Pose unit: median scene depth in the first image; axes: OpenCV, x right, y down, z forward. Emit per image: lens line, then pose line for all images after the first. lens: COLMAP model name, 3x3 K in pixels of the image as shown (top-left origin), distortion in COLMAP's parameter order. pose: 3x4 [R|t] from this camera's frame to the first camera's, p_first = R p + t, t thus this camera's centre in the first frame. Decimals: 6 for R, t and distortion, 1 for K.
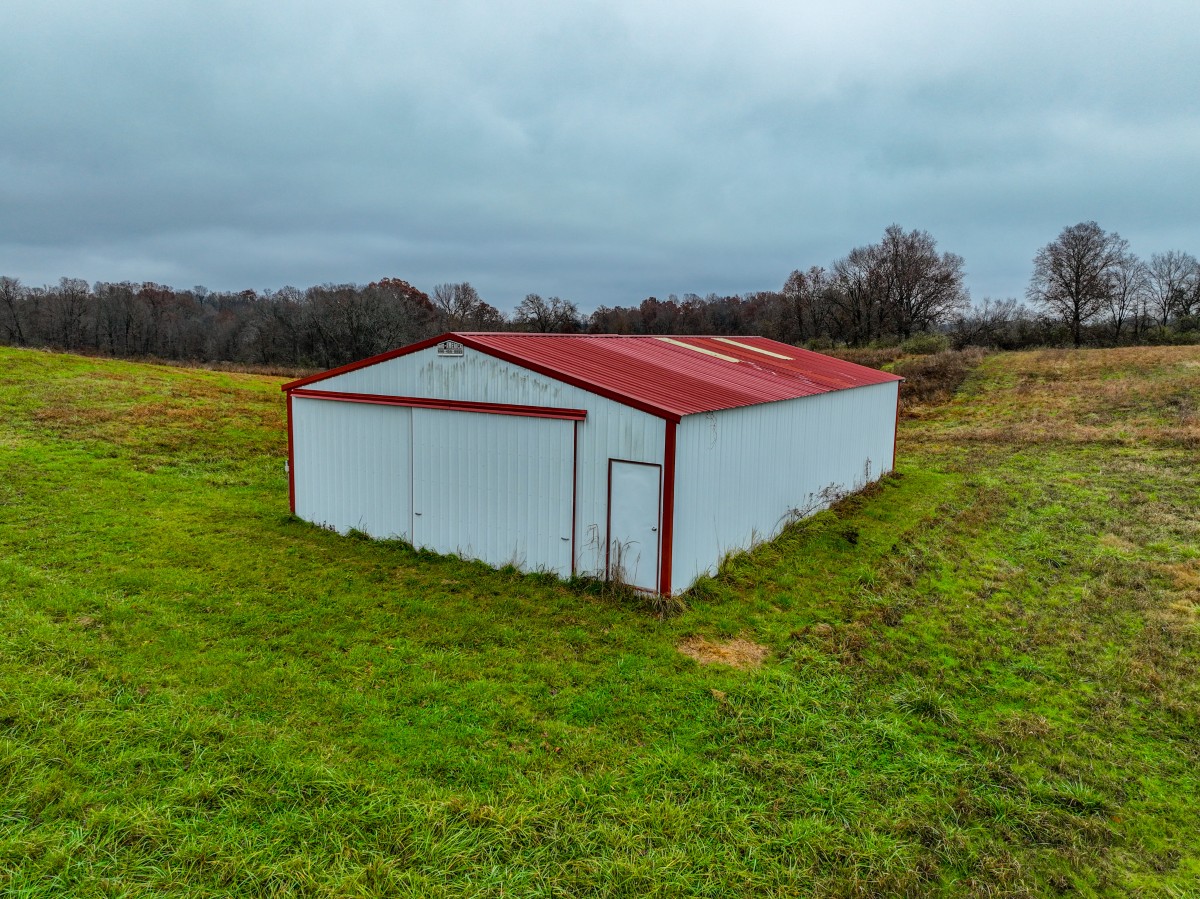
lens RADIAL K [[845.6, 0, 600.9], [0, 845.6, 451.8], [0, 0, 1]] dist [0.006440, 0.004226]
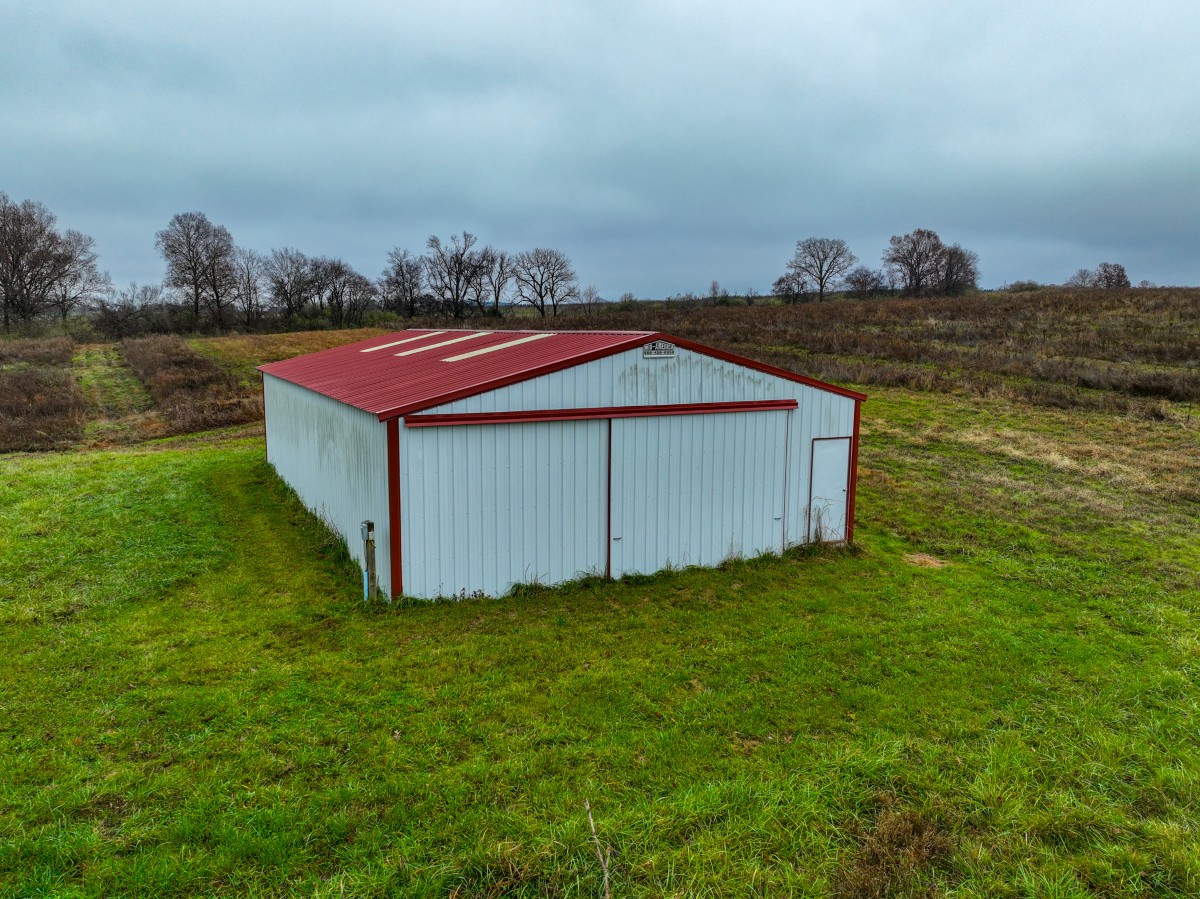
lens RADIAL K [[845.6, 0, 601.3], [0, 845.6, 447.7], [0, 0, 1]] dist [0.006440, 0.004226]
pose [[0.508457, -0.133344, 0.850700, -0.997331], [0.122521, 0.989089, 0.081806, -0.097555], [-0.852326, 0.062634, 0.519246, 0.572374]]
